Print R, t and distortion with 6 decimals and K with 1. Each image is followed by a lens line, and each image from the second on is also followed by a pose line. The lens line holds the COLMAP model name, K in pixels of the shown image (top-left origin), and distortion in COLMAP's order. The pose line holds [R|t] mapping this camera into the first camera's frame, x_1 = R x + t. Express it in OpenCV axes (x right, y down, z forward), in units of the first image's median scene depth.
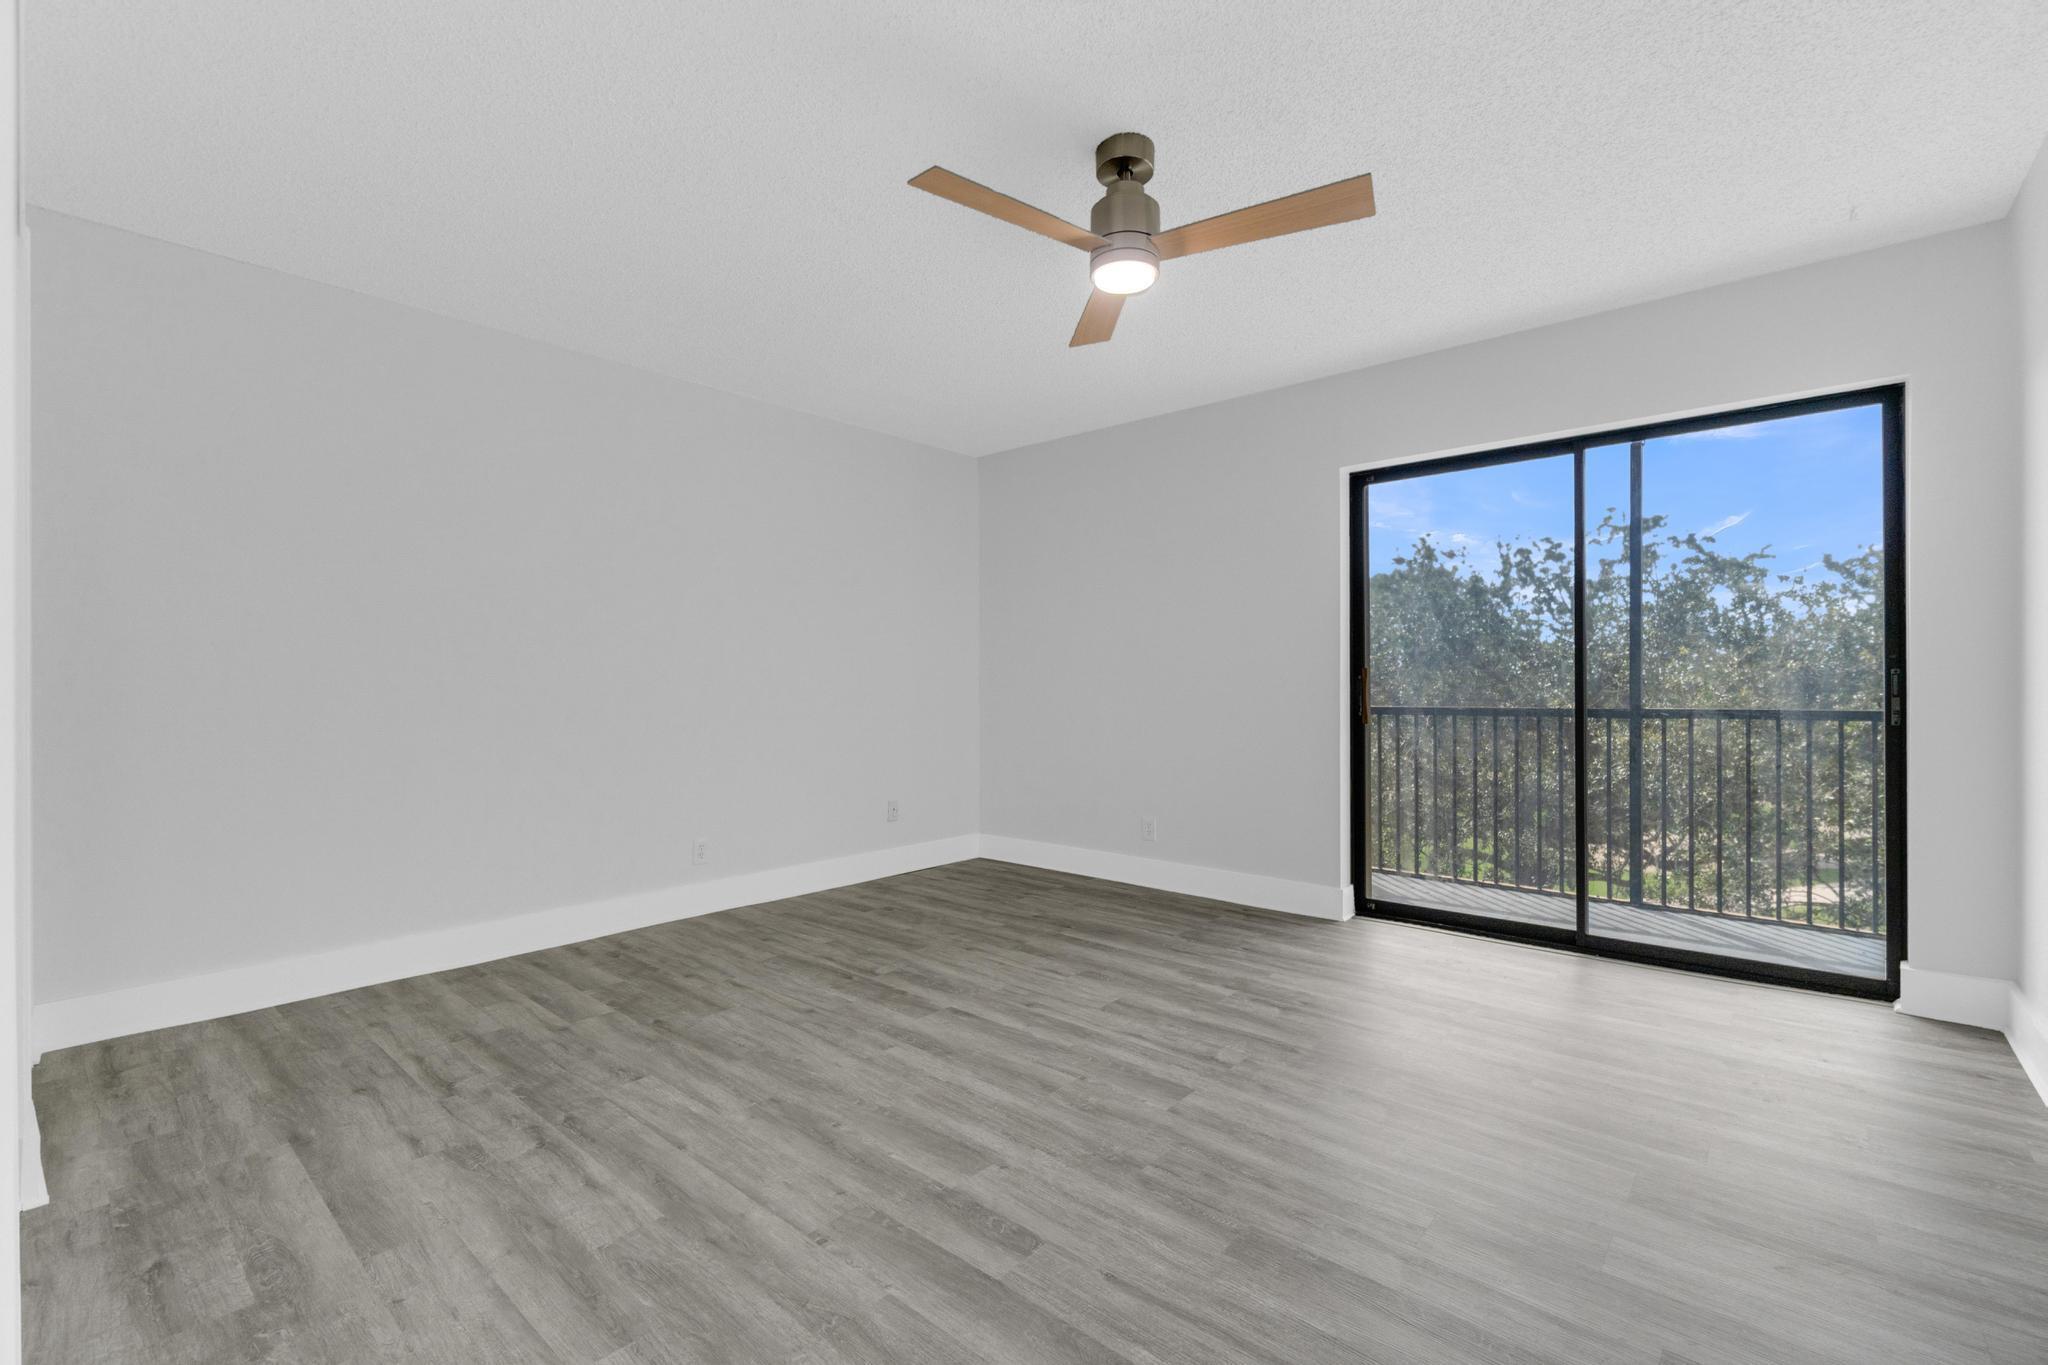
lens RADIAL K [[891.8, 0, 999.8], [0, 891.8, 669.6], [0, 0, 1]] dist [-0.002794, -0.000037]
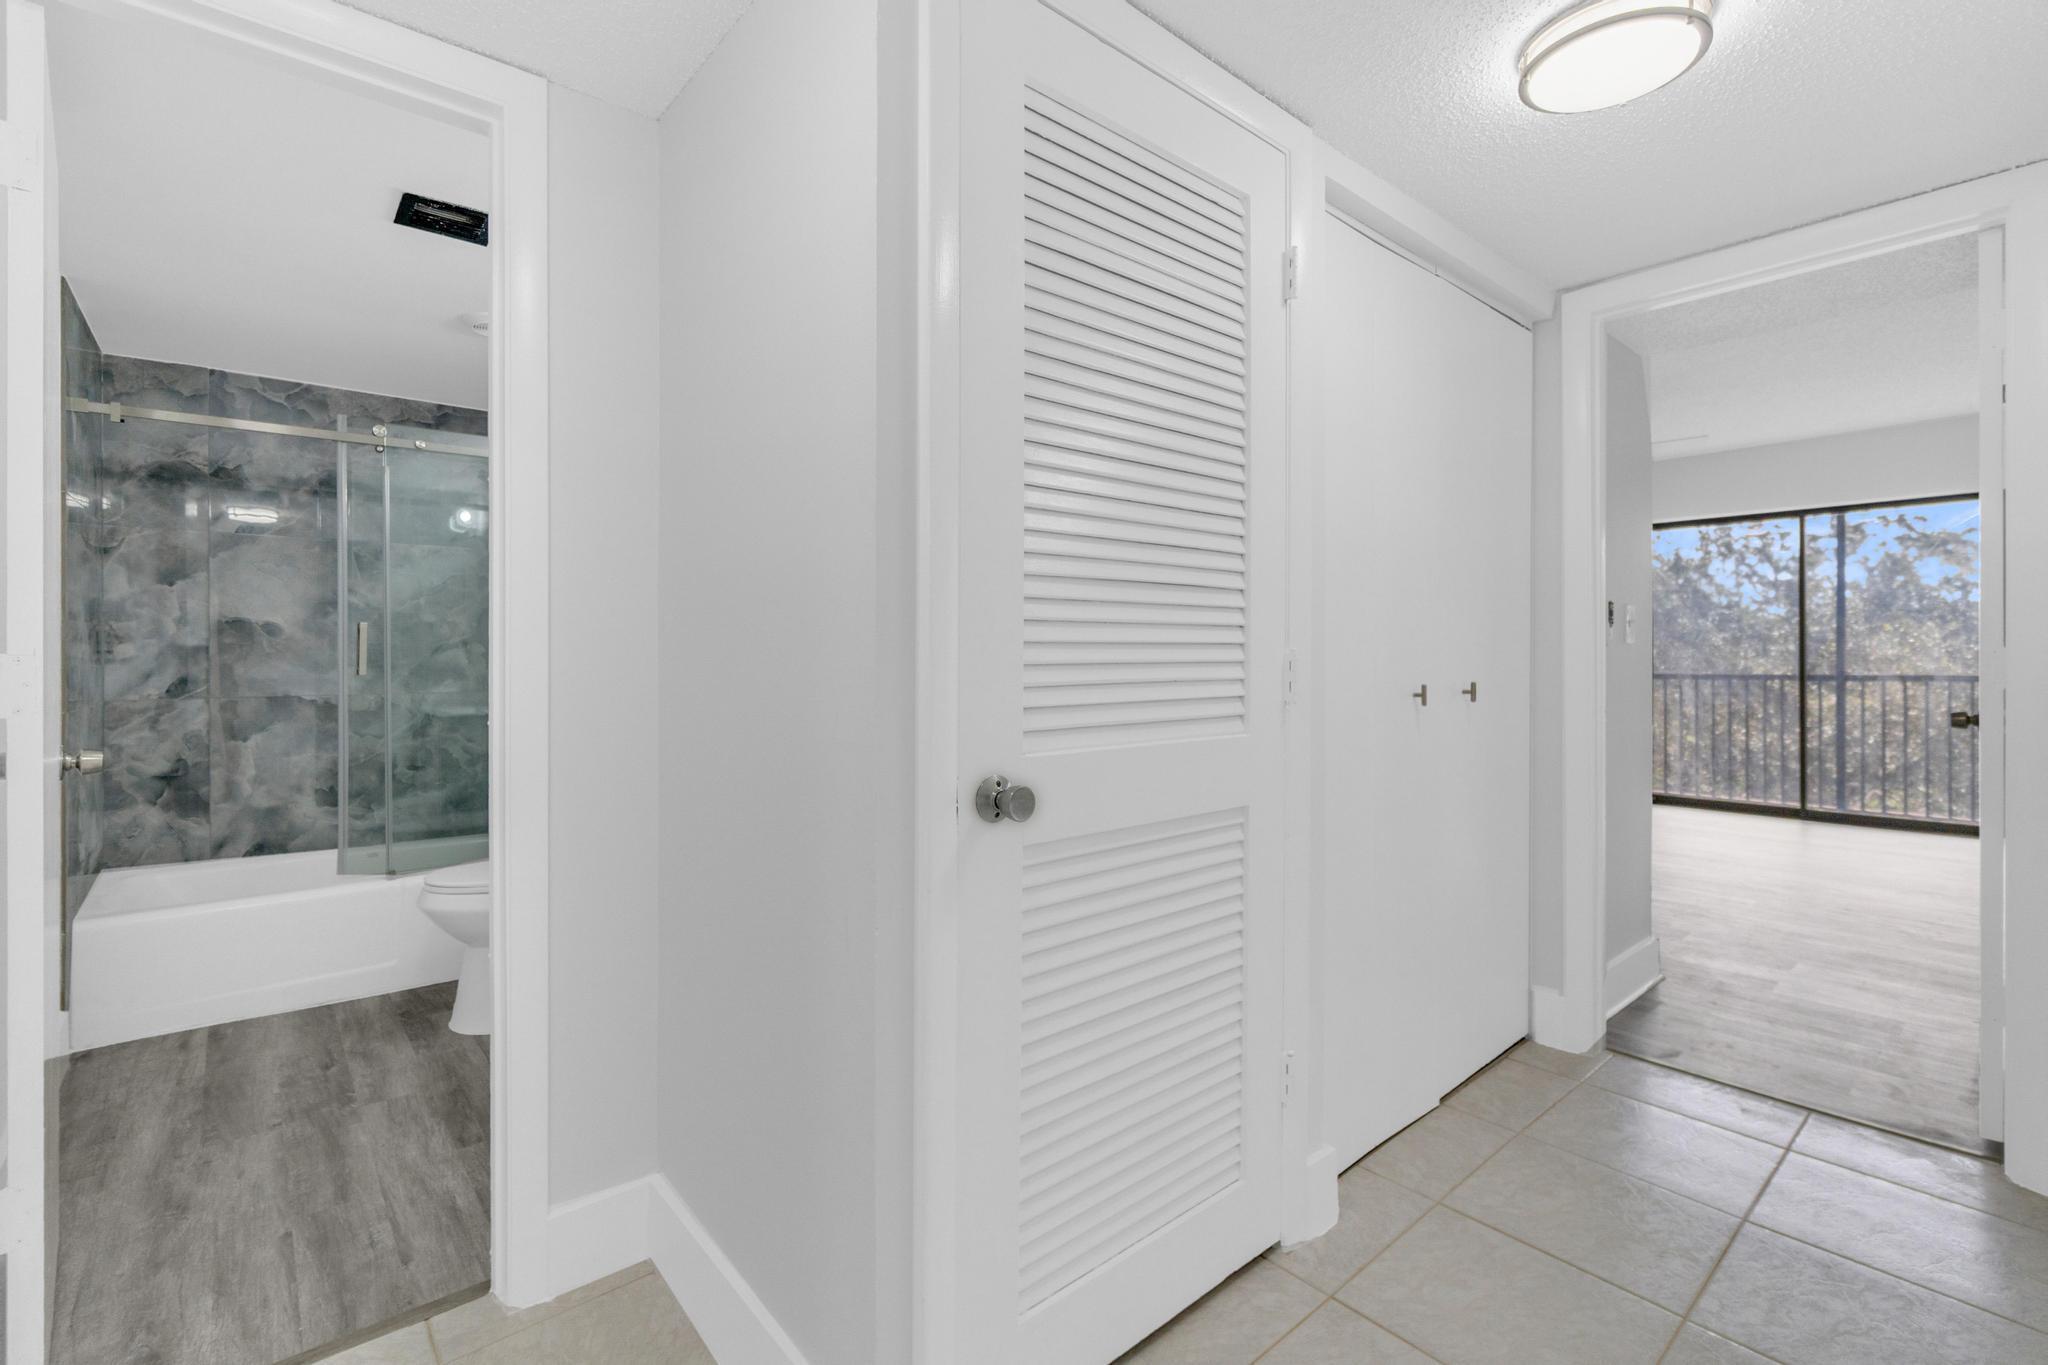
lens RADIAL K [[905.6, 0, 992.7], [0, 905.6, 653.4], [0, 0, 1]] dist [-0.000857, -0.000042]
pose [[0.991049, -0.000940, -0.133497, -0.190397], [0.003267, 0.999847, 0.017209, -0.009058], [0.133461, -0.017491, 0.990900, -0.267620]]
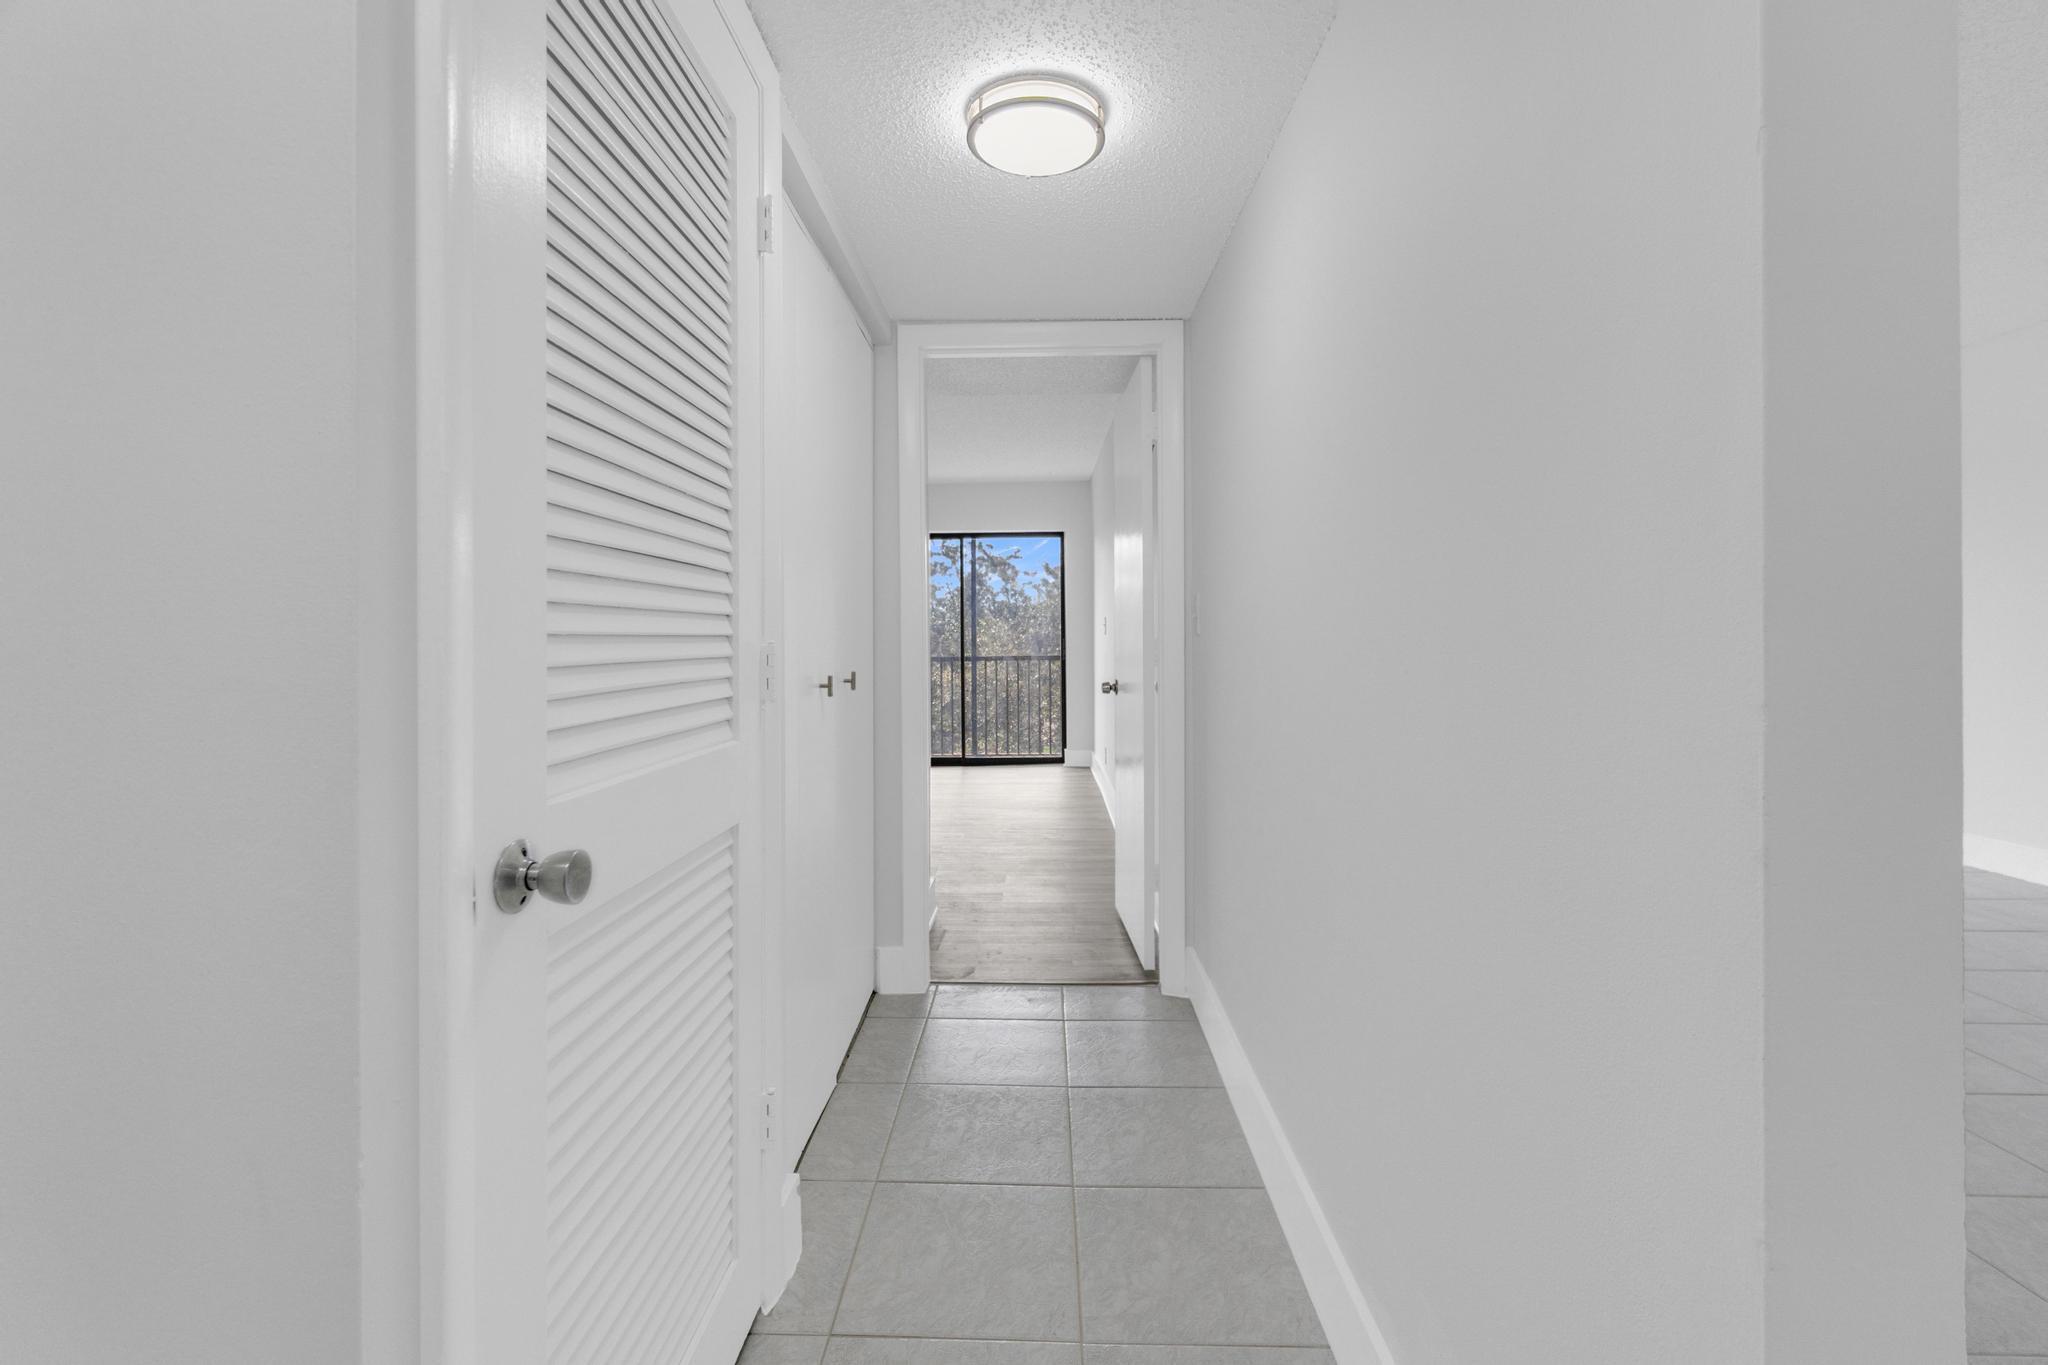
lens RADIAL K [[909.6, 0, 1014.6], [0, 909.6, 635.2], [0, 0, 1]] dist [0.001222, 0.000637]
pose [[0.755943, -0.003166, 0.654630, -0.221798], [-0.004302, 0.999943, 0.009803, -0.009479], [-0.654624, -0.010226, 0.755886, -0.240442]]
